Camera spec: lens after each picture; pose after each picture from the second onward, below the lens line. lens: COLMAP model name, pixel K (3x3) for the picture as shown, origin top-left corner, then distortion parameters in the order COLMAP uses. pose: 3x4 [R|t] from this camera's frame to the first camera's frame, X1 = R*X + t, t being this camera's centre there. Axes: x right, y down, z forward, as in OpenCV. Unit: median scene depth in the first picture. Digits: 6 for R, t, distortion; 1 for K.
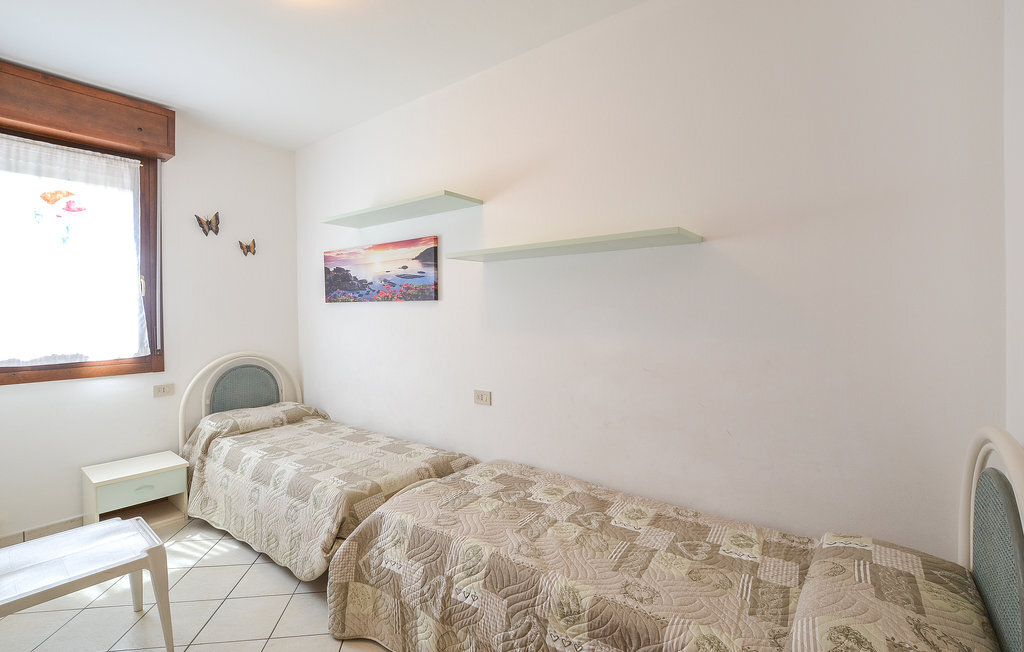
lens RADIAL K [[463.3, 0, 509.6], [0, 463.3, 314.5], [0, 0, 1]] dist [-0.028412, 0.000159]
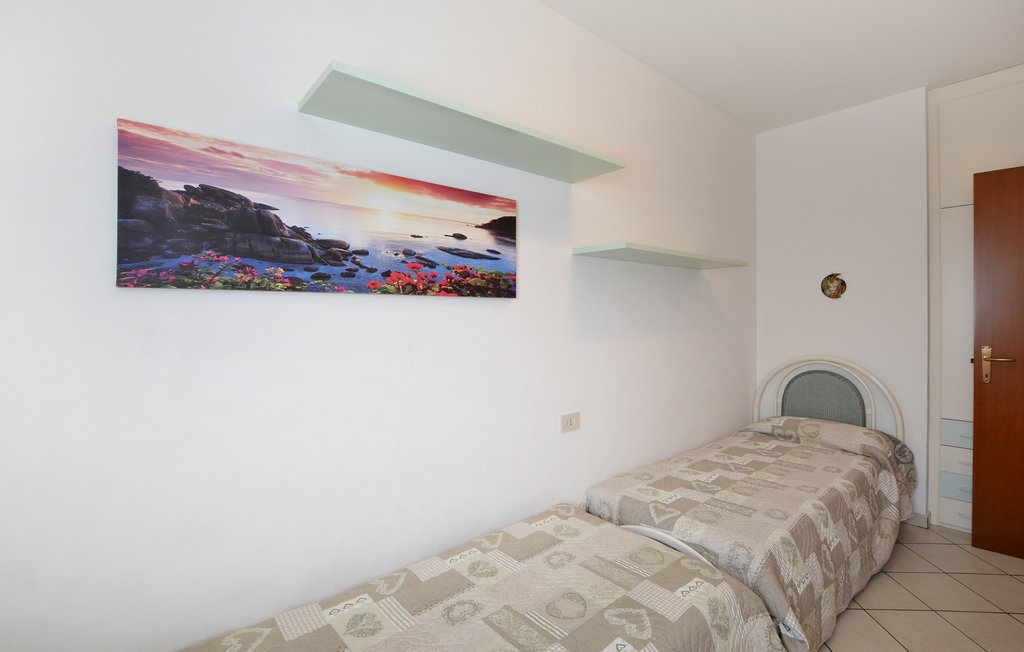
lens RADIAL K [[463.3, 0, 509.6], [0, 463.3, 314.5], [0, 0, 1]] dist [-0.028412, 0.000159]
pose [[0.200573, 0.007252, 0.979652, -0.760263], [0.014237, 0.999845, -0.010316, -0.000548], [-0.979575, 0.016016, 0.200439, 0.823202]]
